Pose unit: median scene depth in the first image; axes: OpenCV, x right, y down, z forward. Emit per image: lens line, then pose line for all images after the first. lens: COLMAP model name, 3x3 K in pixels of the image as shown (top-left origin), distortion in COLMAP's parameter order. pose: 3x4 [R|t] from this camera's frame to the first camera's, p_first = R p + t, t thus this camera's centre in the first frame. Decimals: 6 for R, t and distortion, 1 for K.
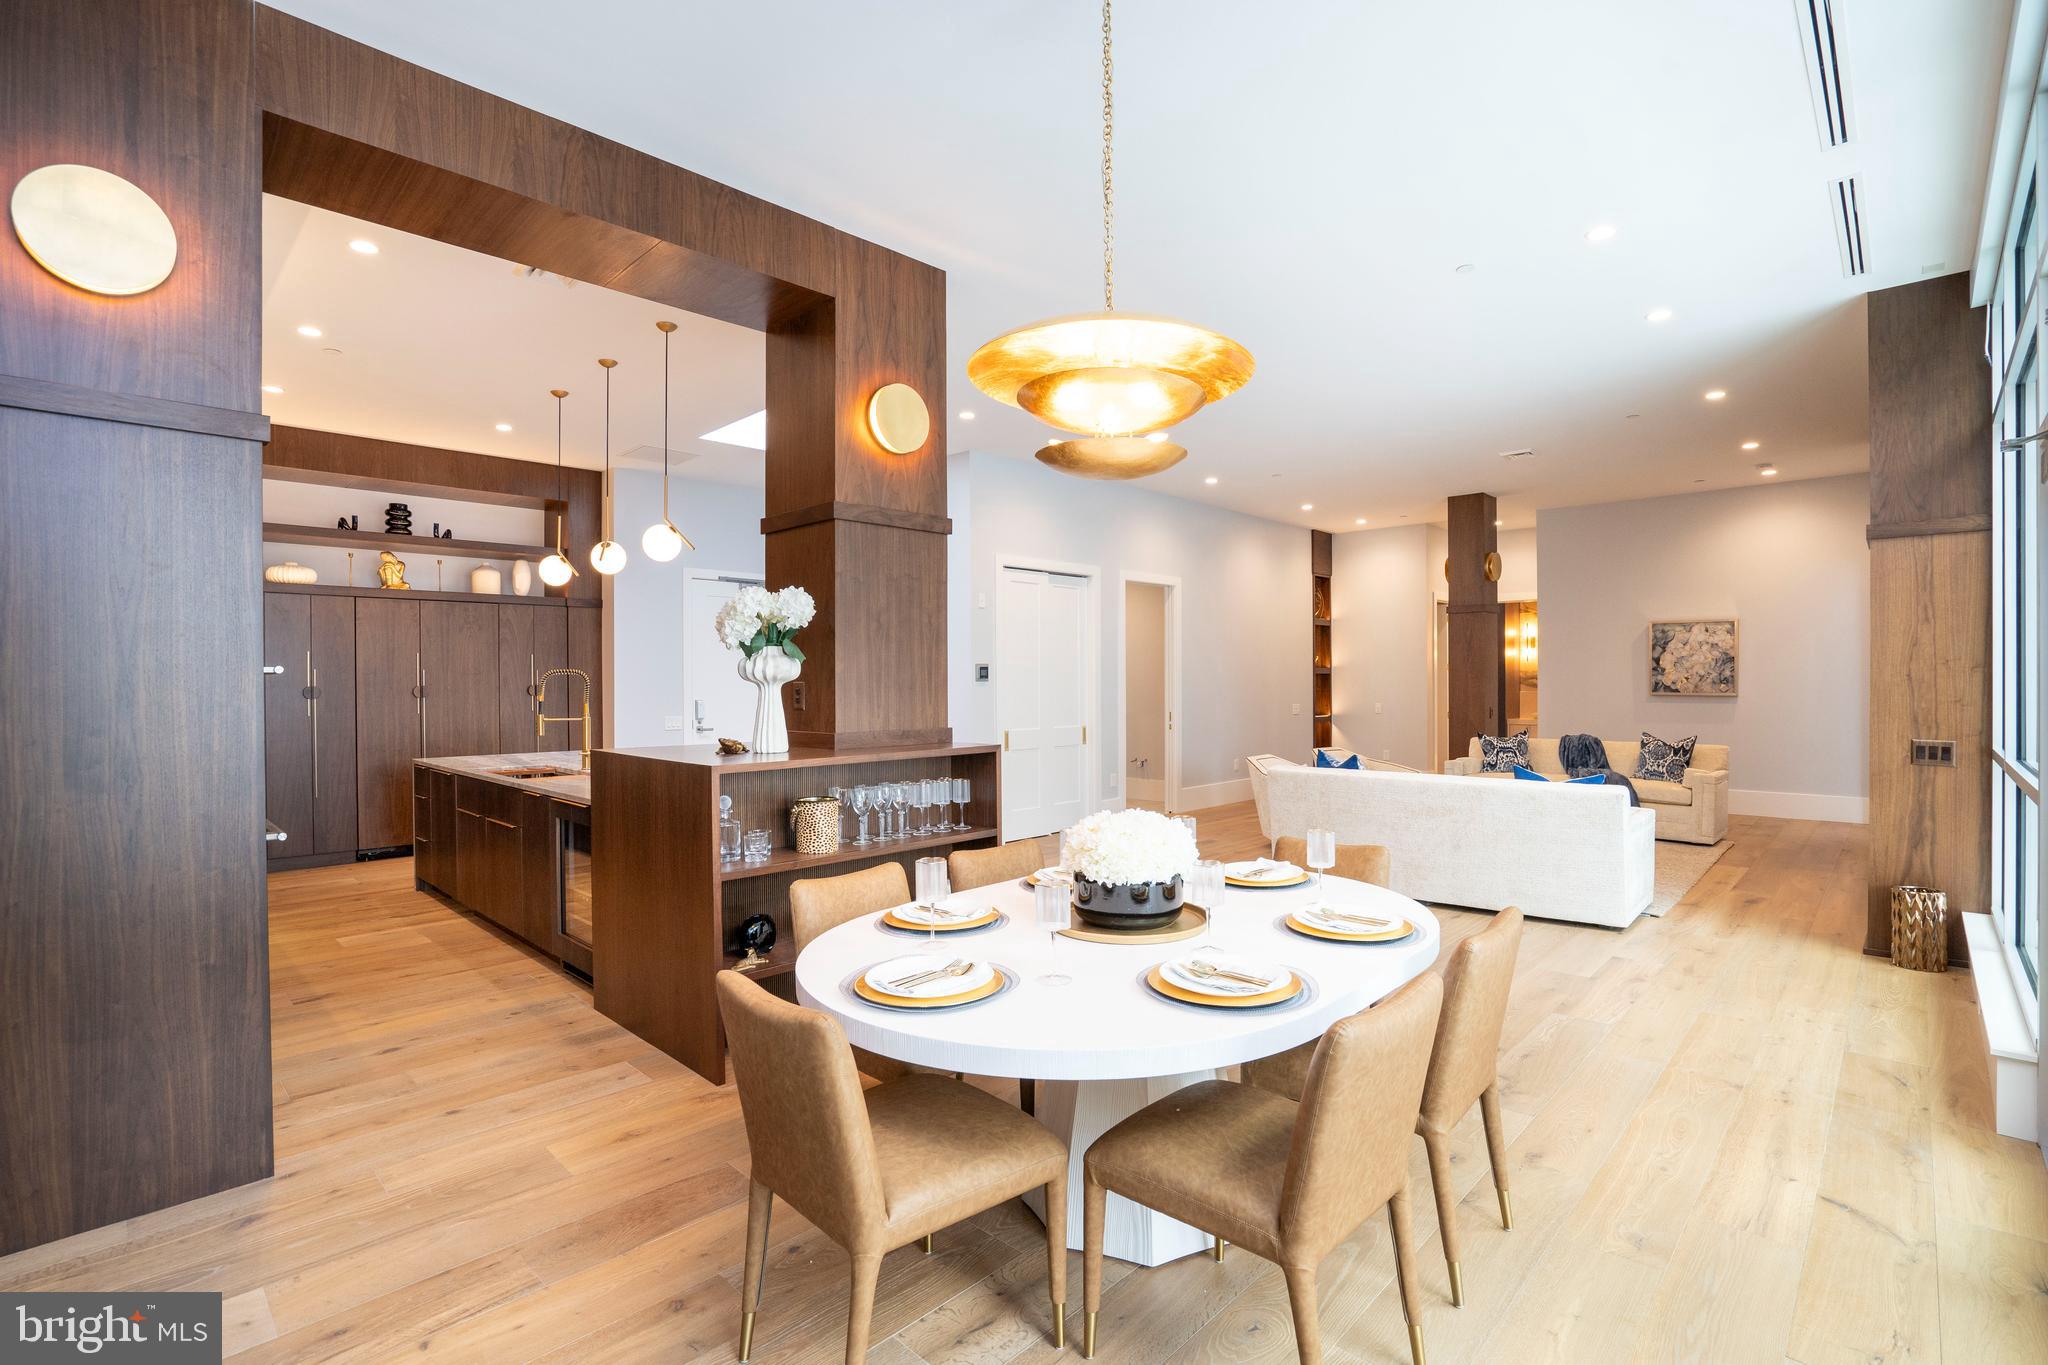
lens RADIAL K [[916.4, 0, 1098.0], [0, 916.4, 685.3], [0, 0, 1]] dist [-0.002355, -0.000141]
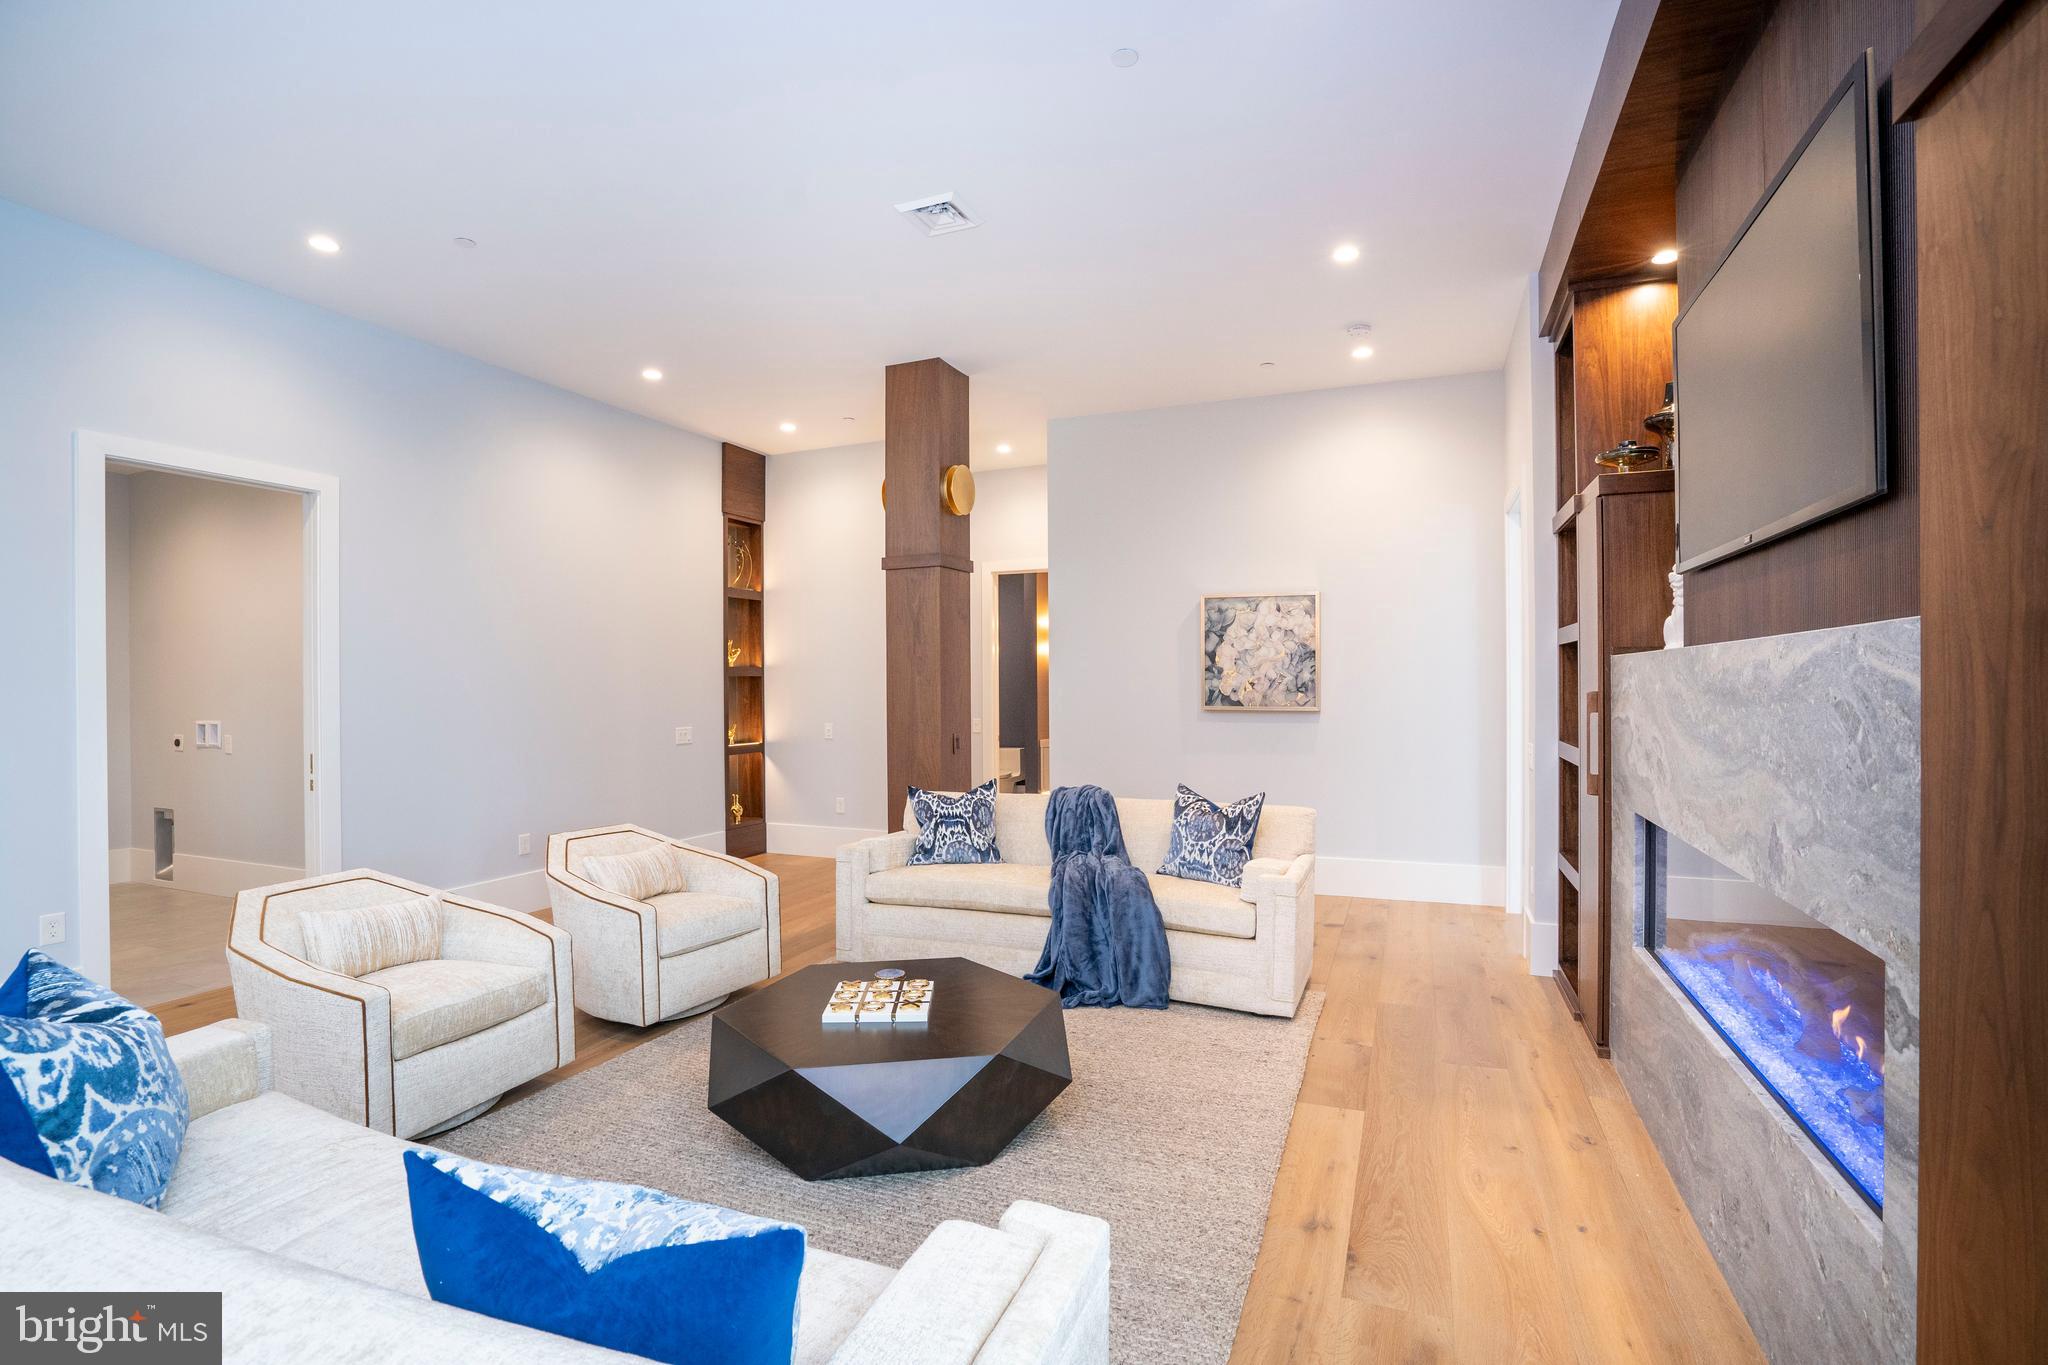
lens RADIAL K [[953.6, 0, 1032.7], [0, 953.6, 687.7], [0, 0, 1]] dist [-0.052249, 0.015387]
pose [[0.943590, -0.001586, 0.331113, 0.305669], [0.002843, 0.999990, -0.003311, -0.003512], [-0.331105, 0.004066, 0.943585, 0.465030]]
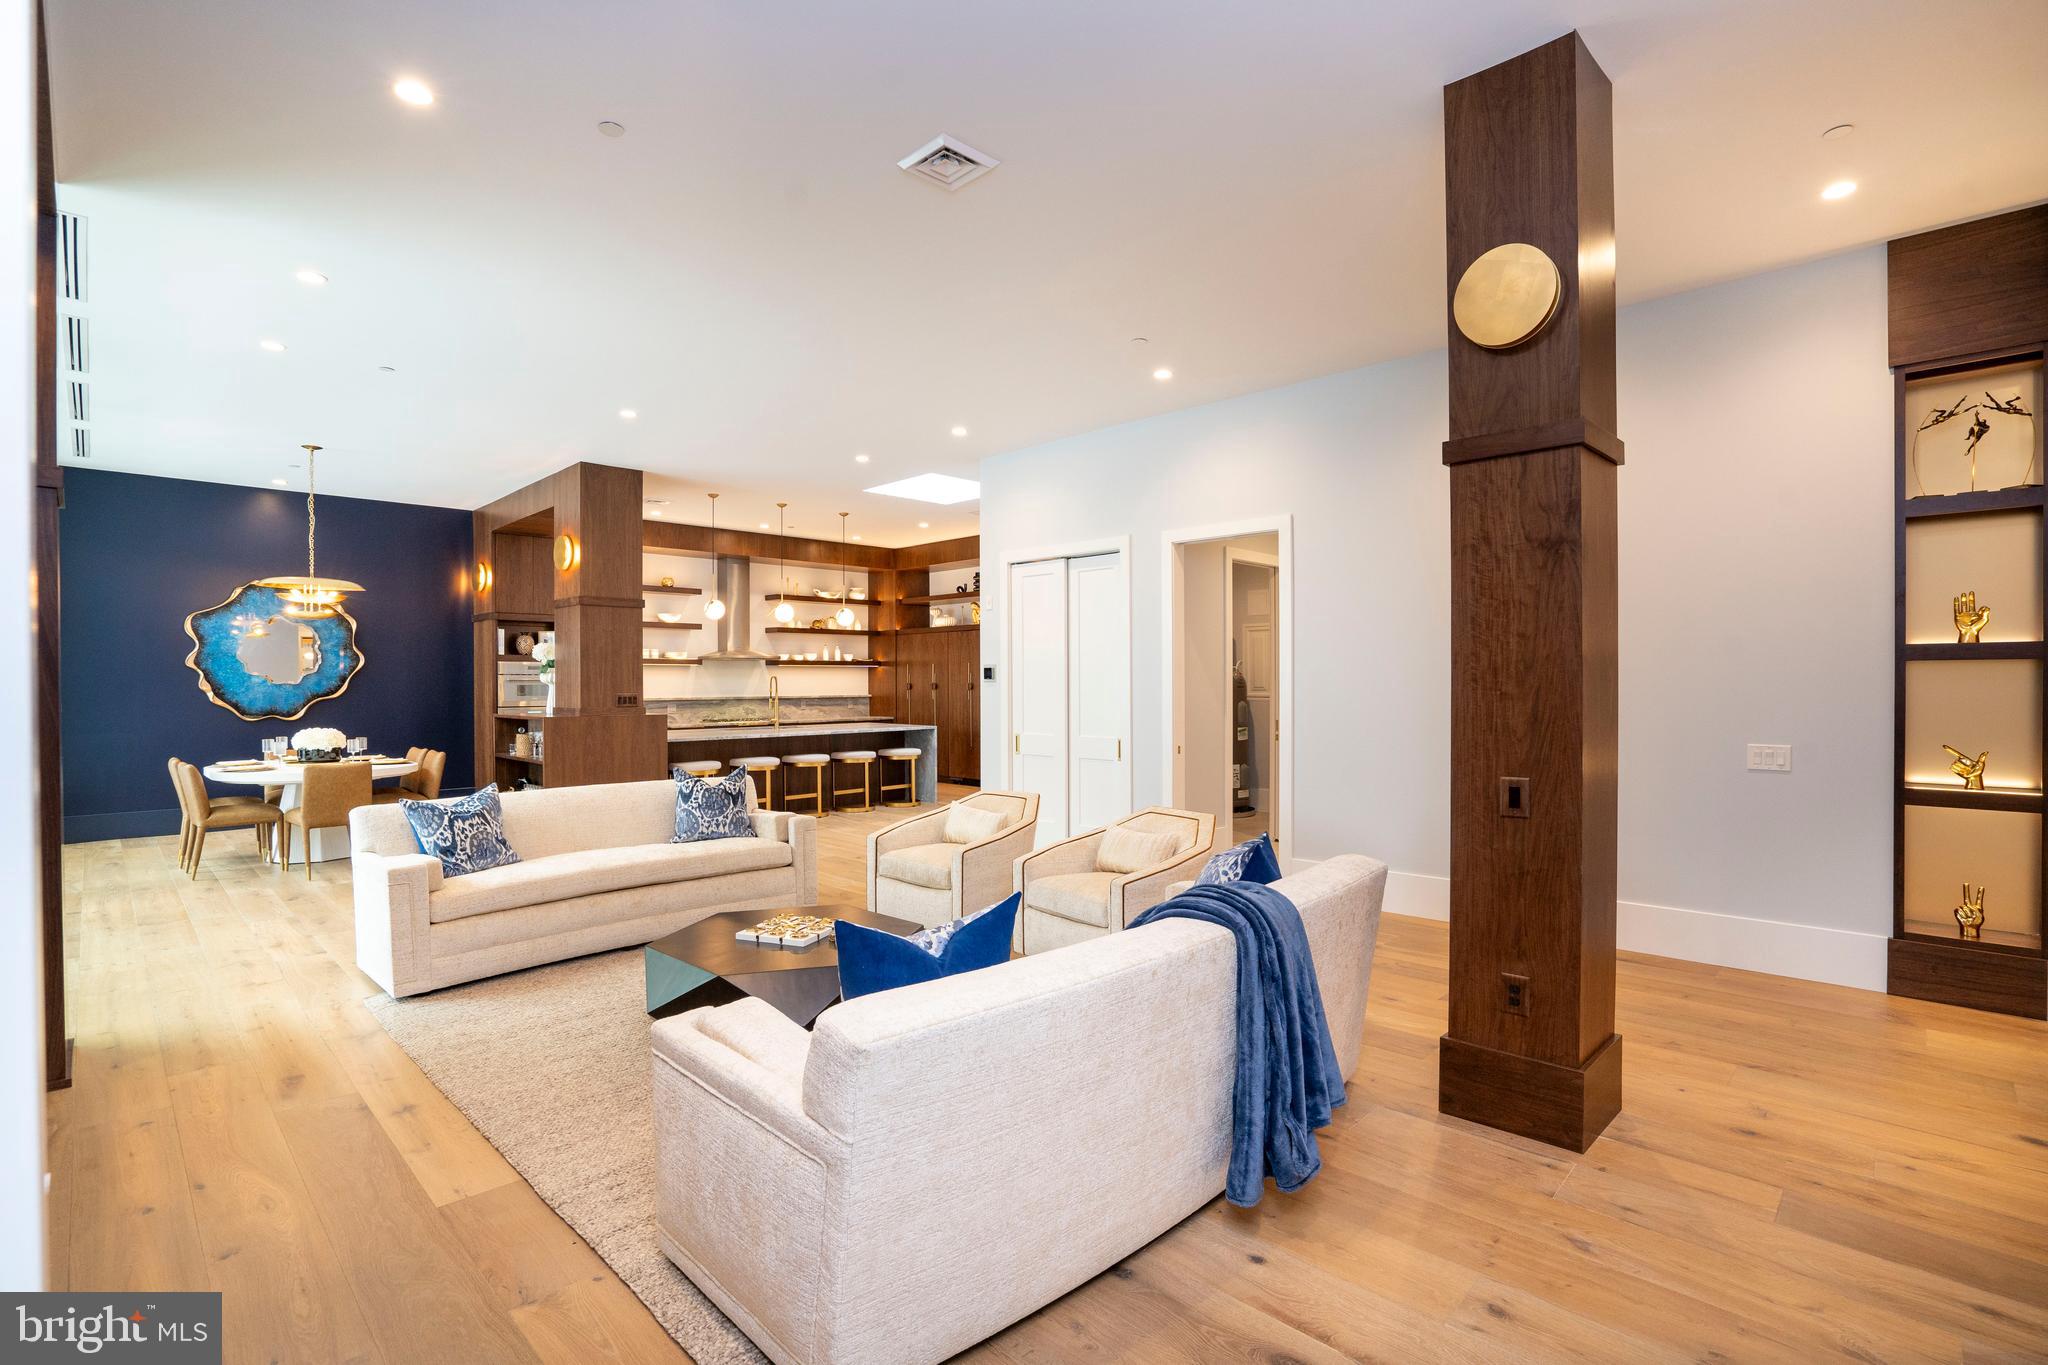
lens RADIAL K [[940.5, 0, 1008.1], [0, 940.5, 684.7], [0, 0, 1]] dist [-0.004100, -0.000304]
pose [[-0.069229, 0.010081, -0.997550, 0.617507], [-0.000517, 0.999948, 0.010141, -0.007897], [0.997601, 0.001218, -0.069220, 0.763517]]
